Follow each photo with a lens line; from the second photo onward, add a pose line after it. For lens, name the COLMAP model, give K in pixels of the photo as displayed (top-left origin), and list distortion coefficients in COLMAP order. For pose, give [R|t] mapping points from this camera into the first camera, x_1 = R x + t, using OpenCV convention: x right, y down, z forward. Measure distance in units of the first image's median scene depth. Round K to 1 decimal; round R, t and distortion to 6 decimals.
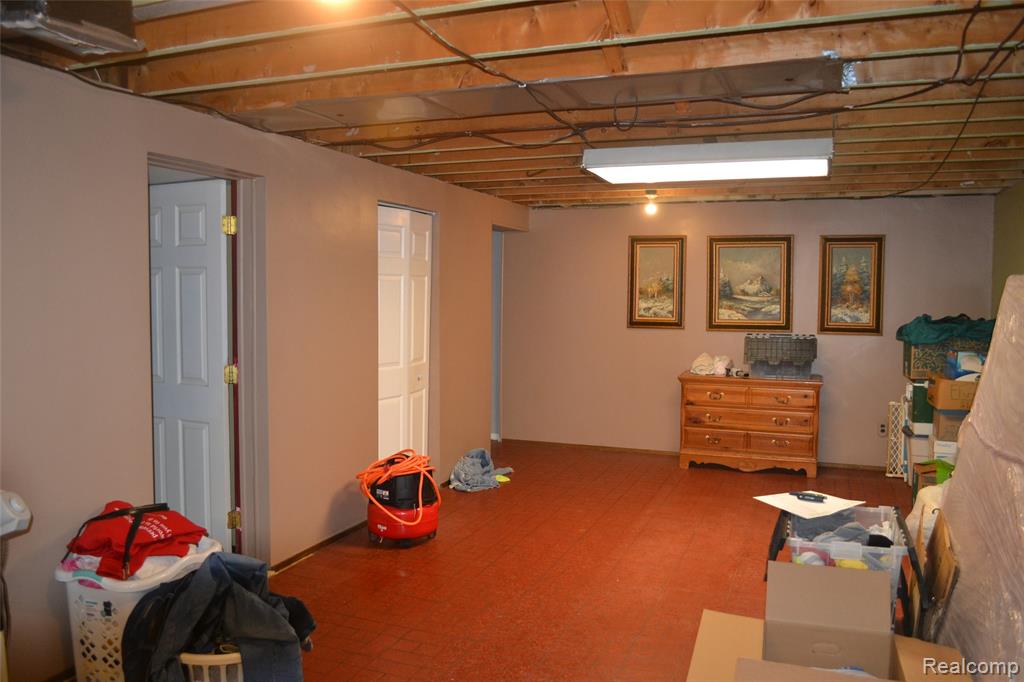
lens RADIAL K [[820.5, 0, 507.0], [0, 820.5, 338.4], [0, 0, 1]] dist [-0.078667, -0.003801]
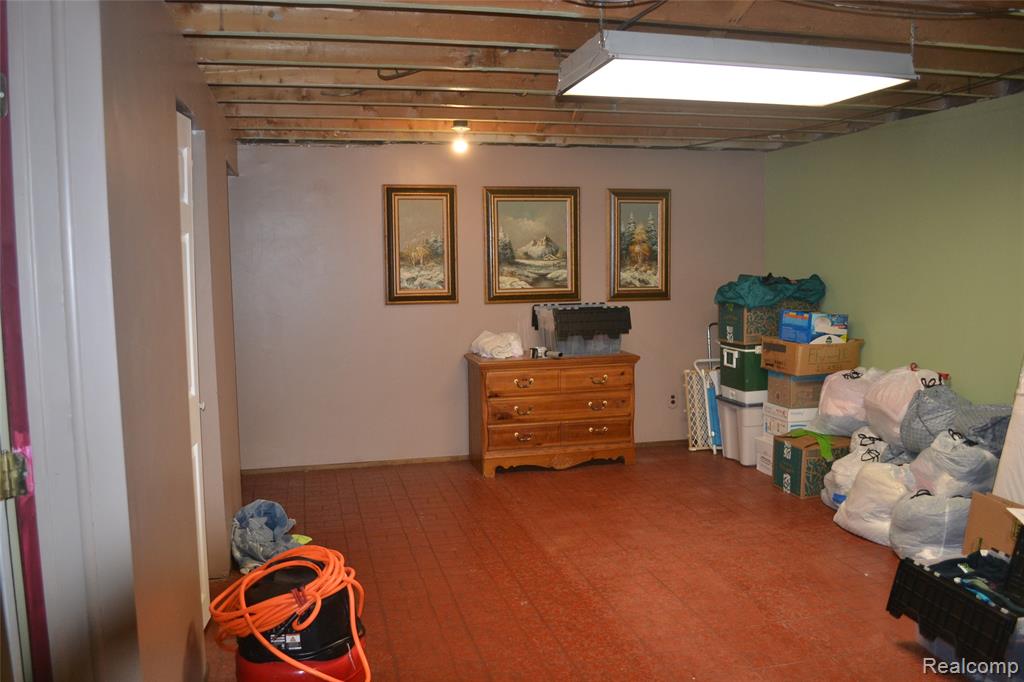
lens RADIAL K [[820.5, 0, 514.8], [0, 820.5, 342.9], [0, 0, 1]] dist [-0.078667, -0.003801]
pose [[0.815920, -0.076475, 0.573084, -0.214264], [0.051637, 0.996891, 0.059514, -0.018404], [-0.575854, -0.018966, 0.817333, 0.330162]]
